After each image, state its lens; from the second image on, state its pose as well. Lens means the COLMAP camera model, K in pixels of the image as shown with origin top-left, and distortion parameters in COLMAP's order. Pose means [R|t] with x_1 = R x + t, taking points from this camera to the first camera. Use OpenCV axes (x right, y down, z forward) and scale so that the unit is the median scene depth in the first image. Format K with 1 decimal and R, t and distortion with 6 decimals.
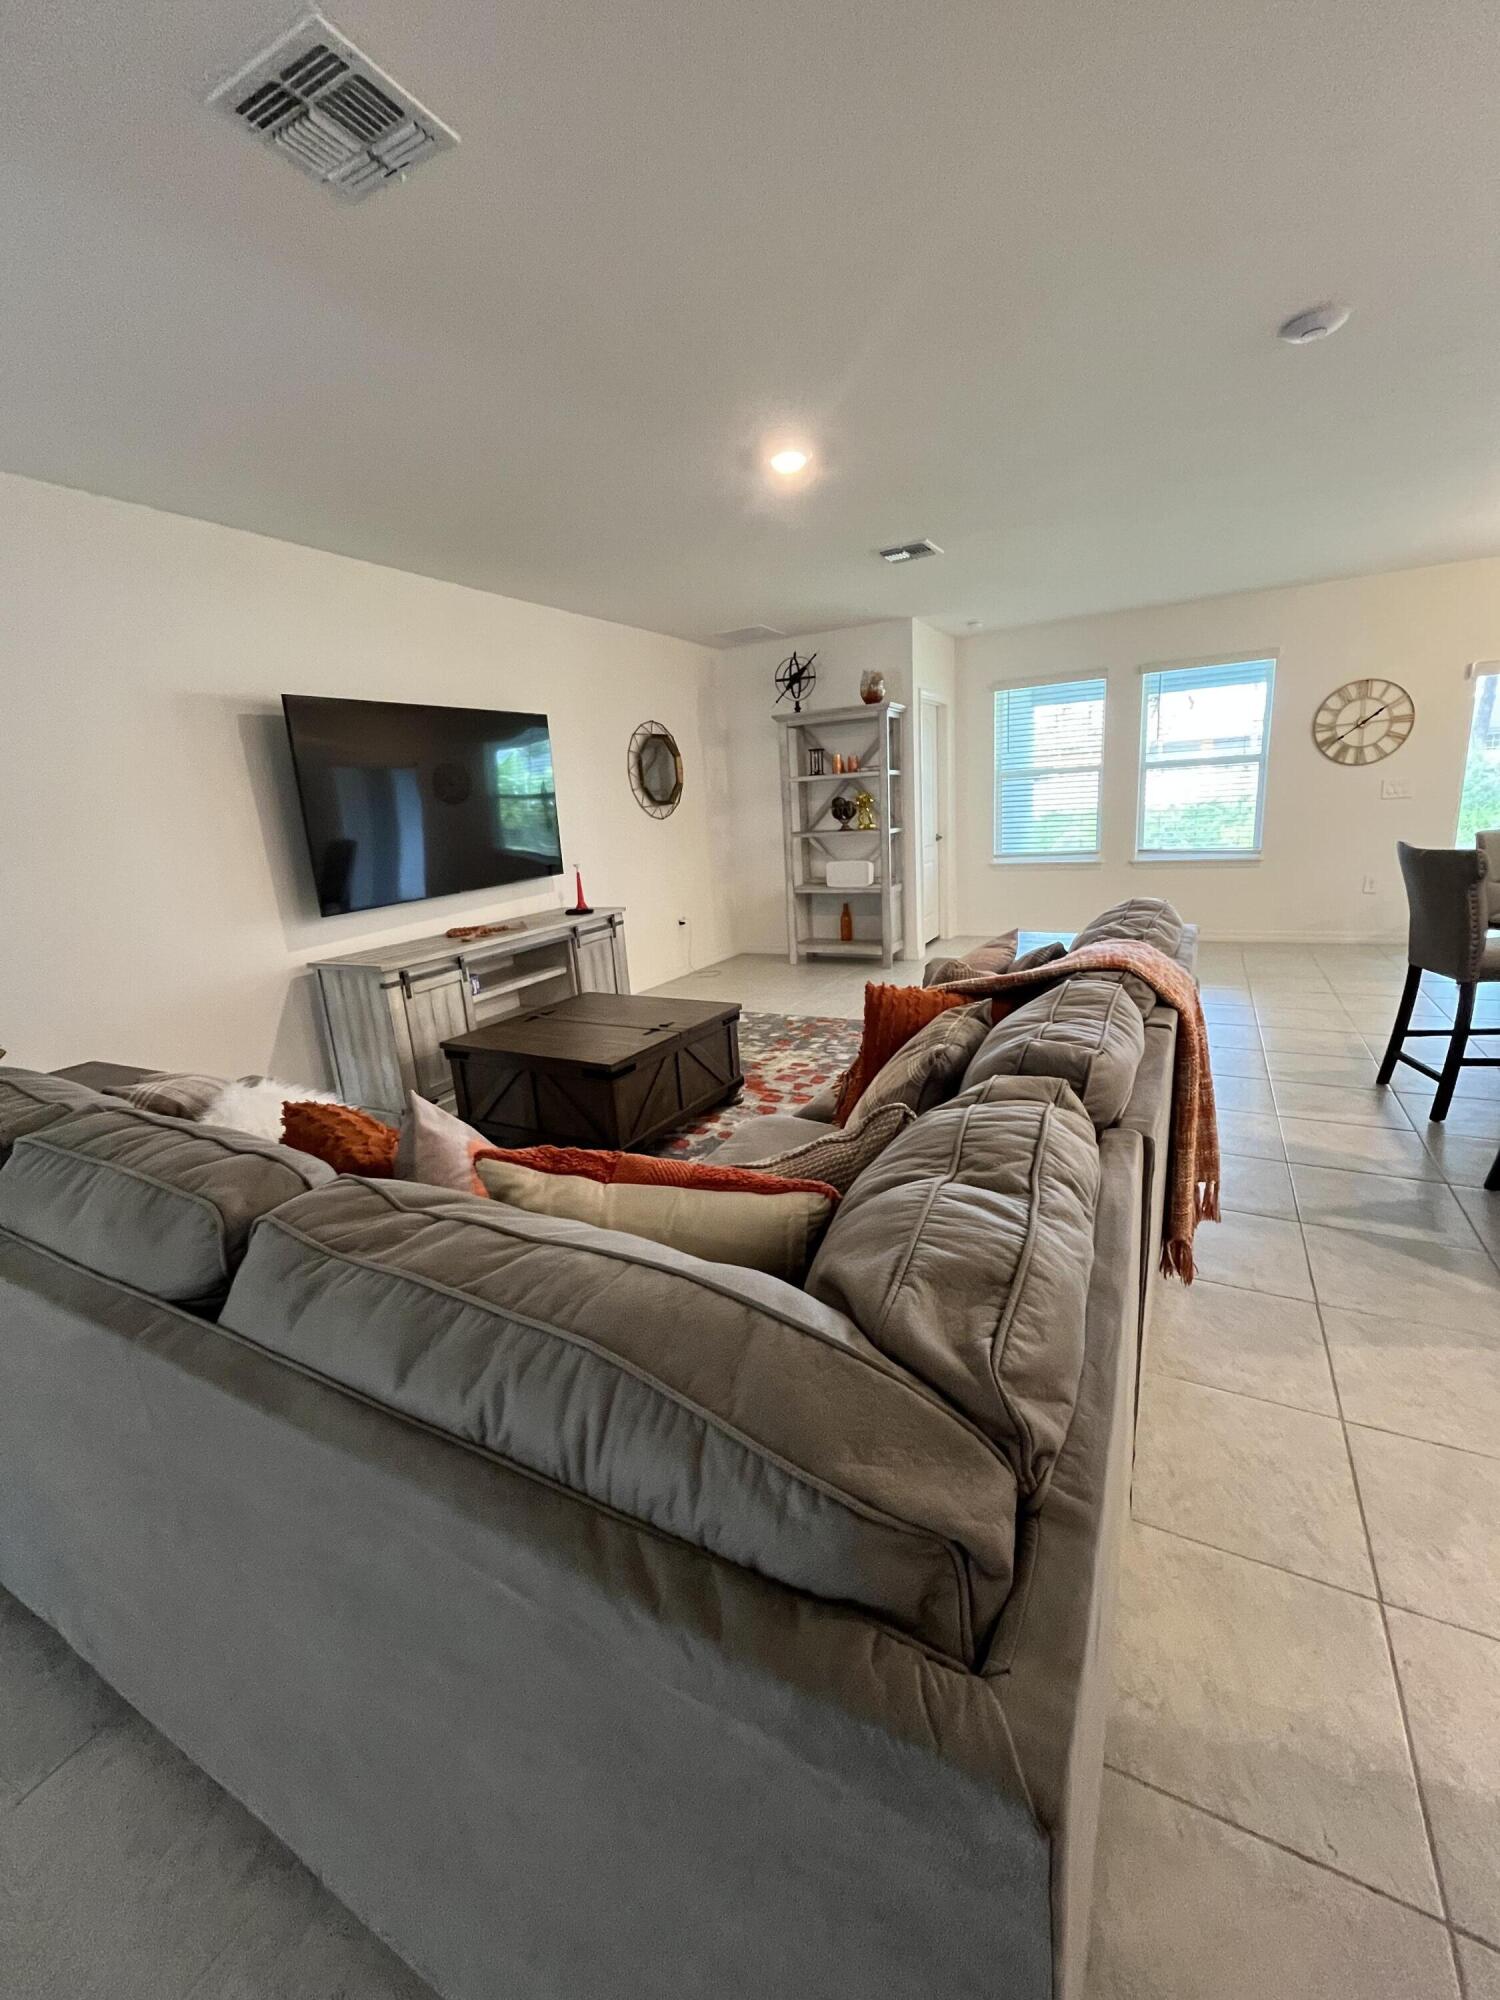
lens RADIAL K [[810.9, 0, 750.1], [0, 810.9, 994.1], [0, 0, 1]] dist [-0.005027, 0.000076]
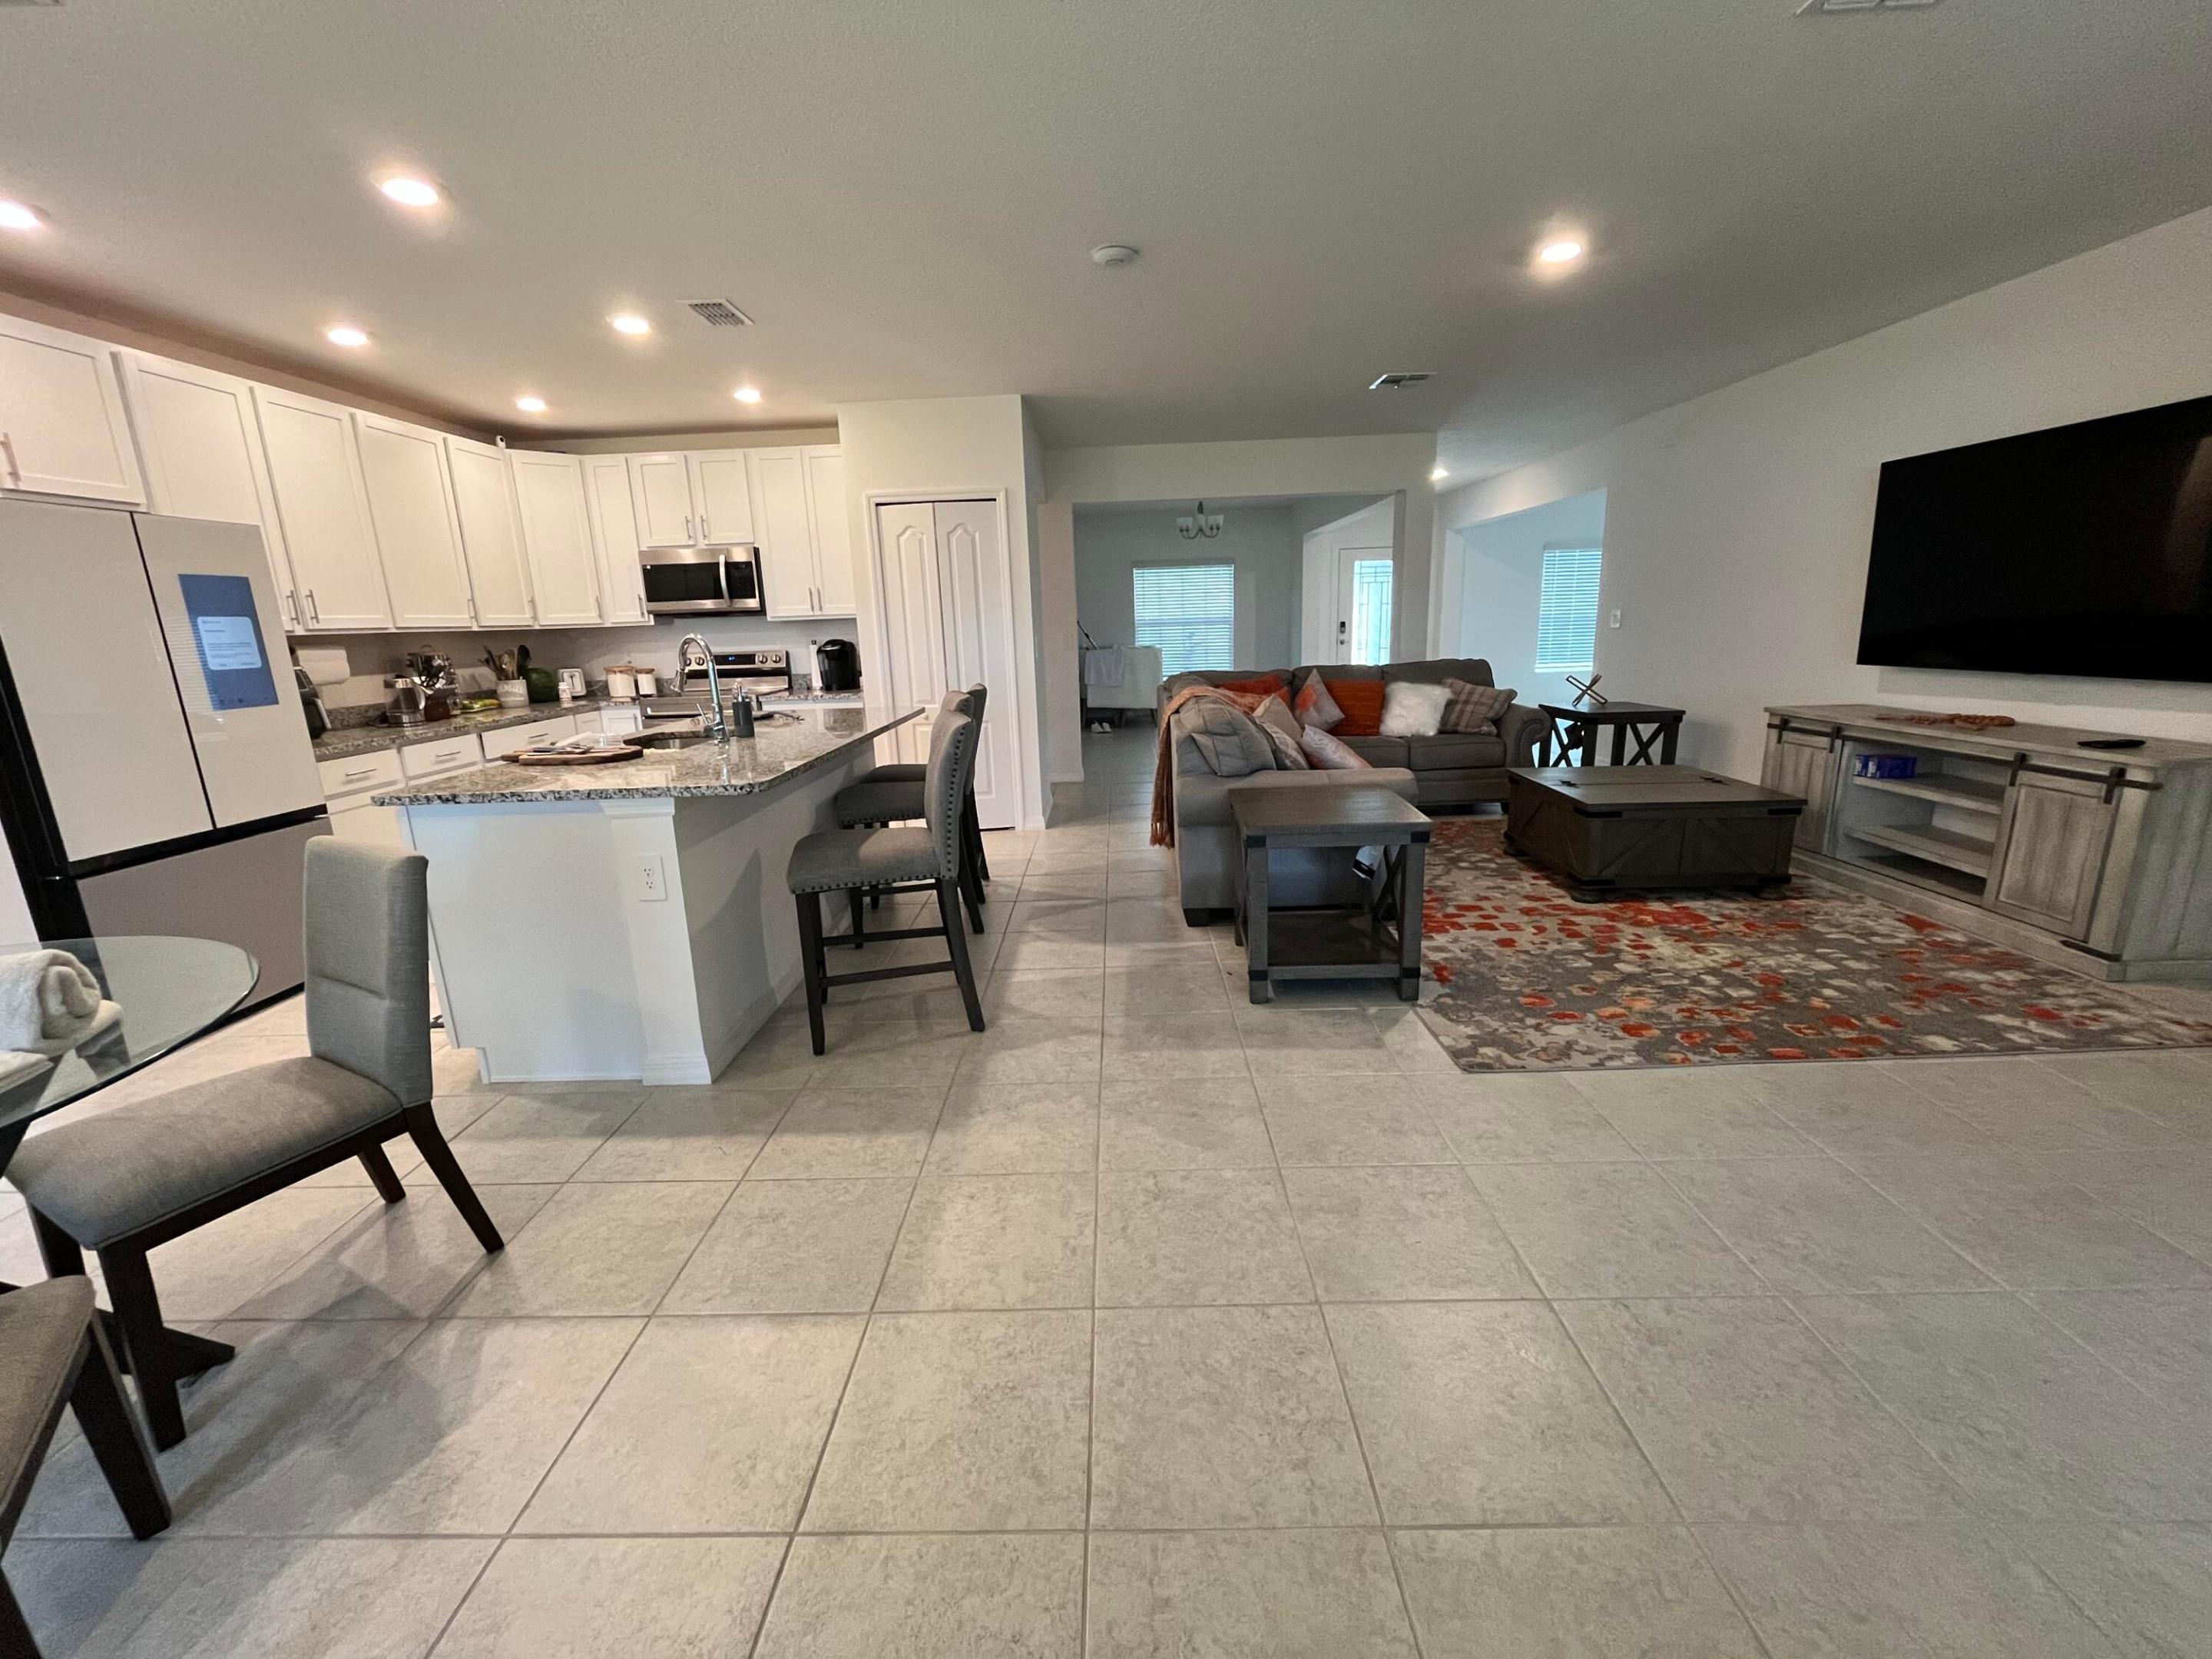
lens RADIAL K [[896.8, 0, 1097.9], [0, 896.8, 829.6], [0, 0, 1]] dist [-0.005027, 0.000076]
pose [[-0.883282, 0.199196, -0.424421, 0.581546], [-0.016814, 0.891214, 0.453272, -0.262100], [0.468540, 0.407503, -0.783844, 0.953787]]
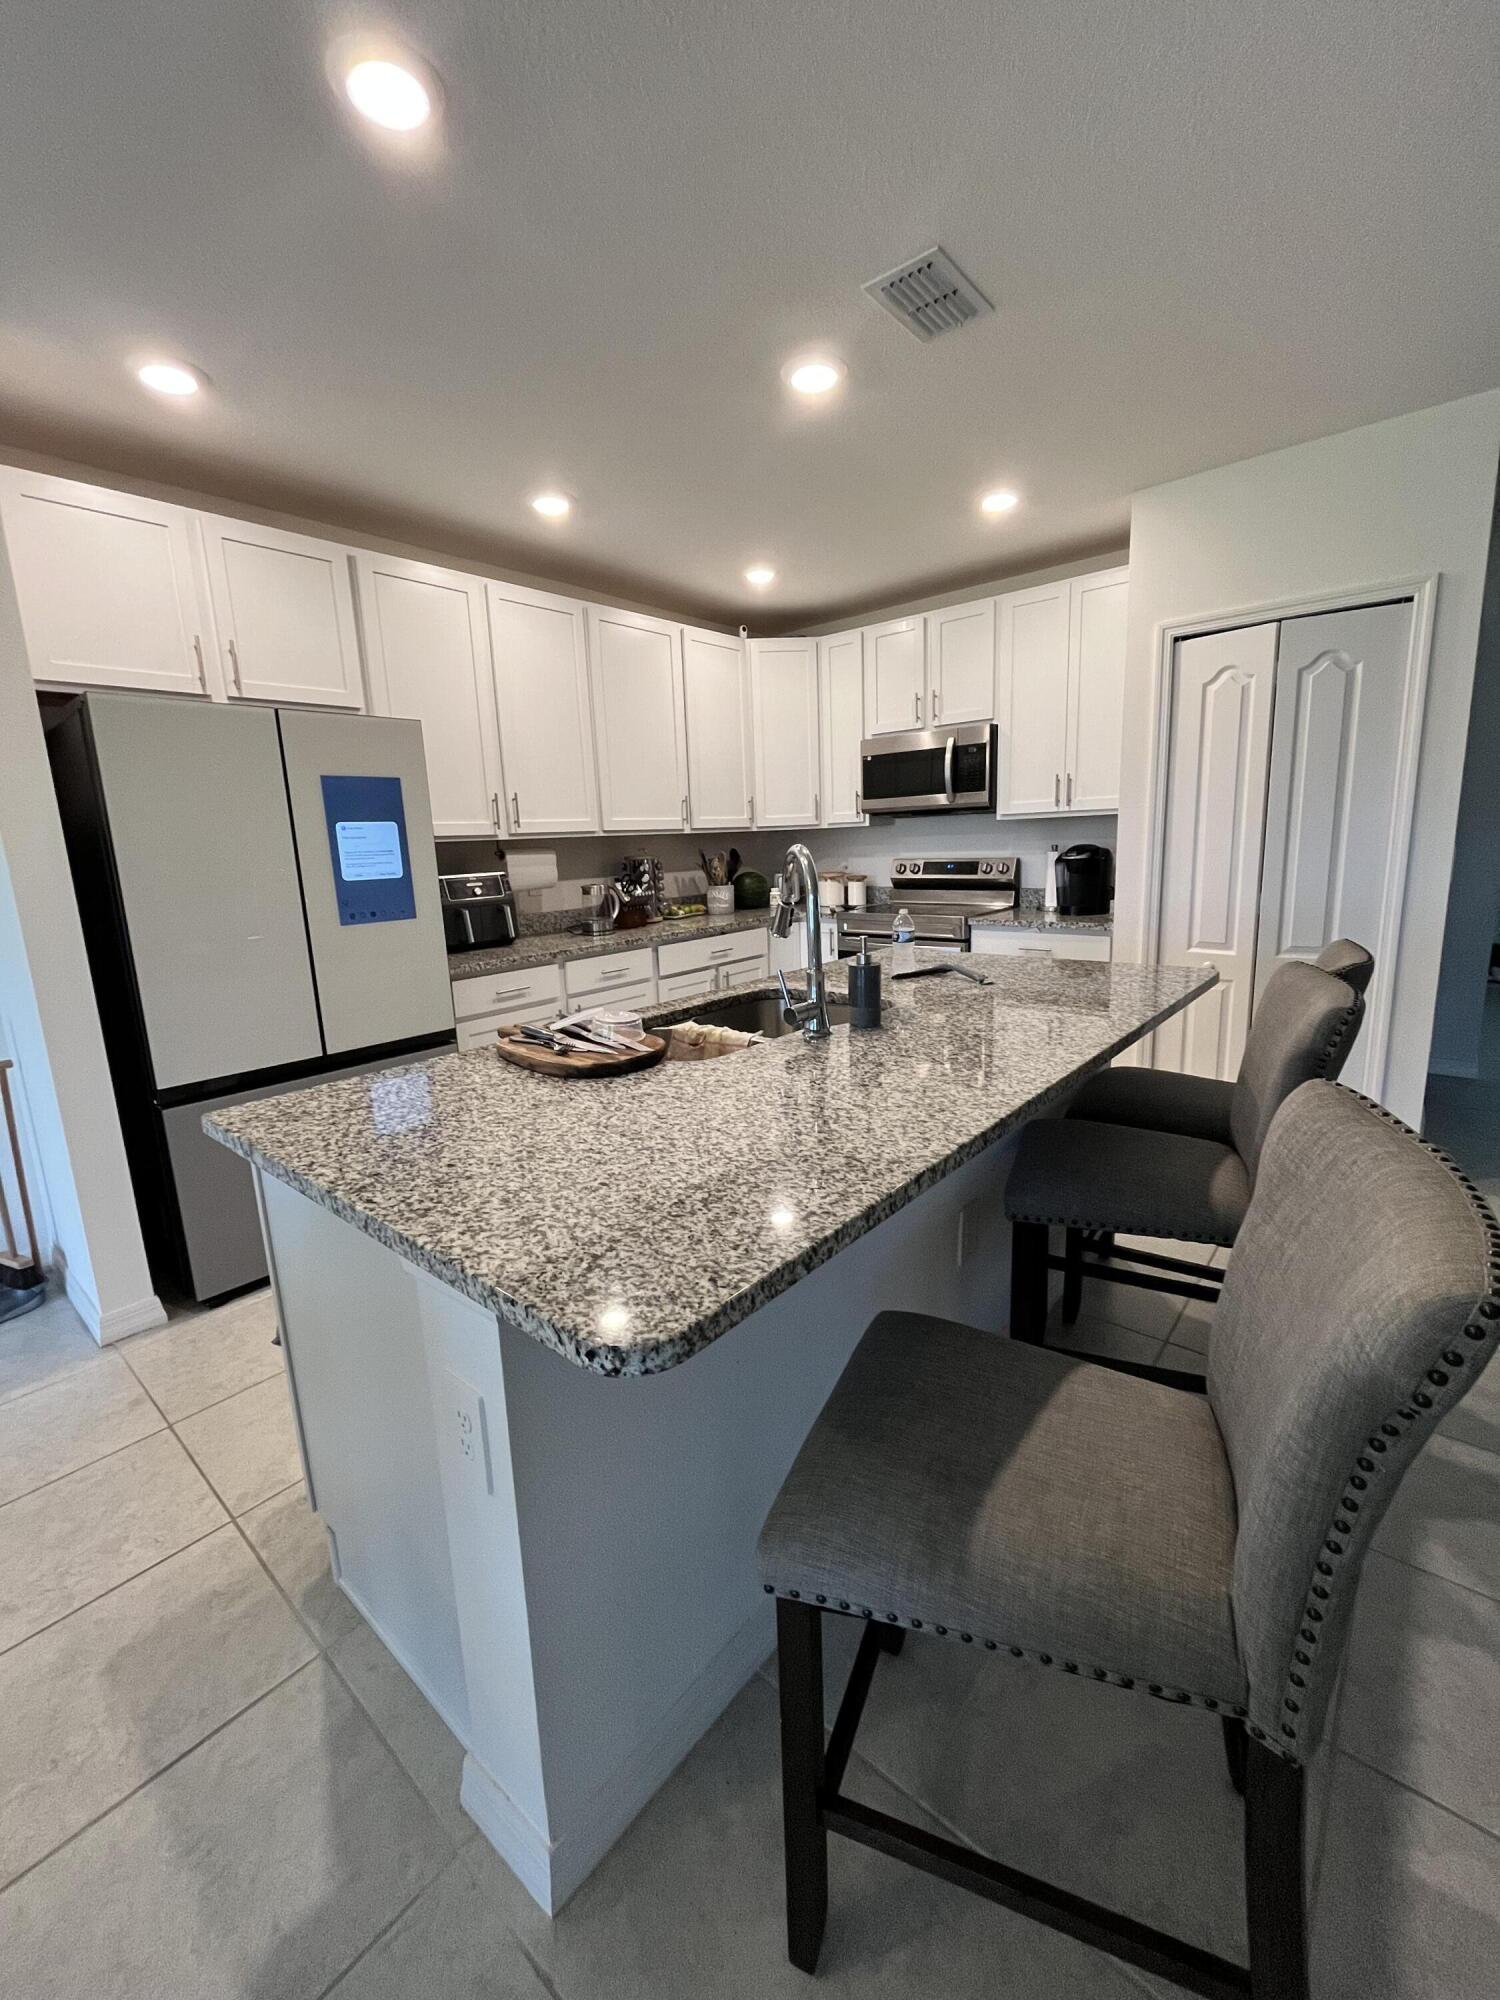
lens RADIAL K [[810.9, 0, 750.1], [0, 810.9, 994.1], [0, 0, 1]] dist [-0.005027, 0.000076]
pose [[-0.972300, 0.063528, 0.224939, 0.496505], [0.150025, 0.907580, 0.392161, -0.180054], [-0.179237, 0.415045, -0.891971, 0.627240]]
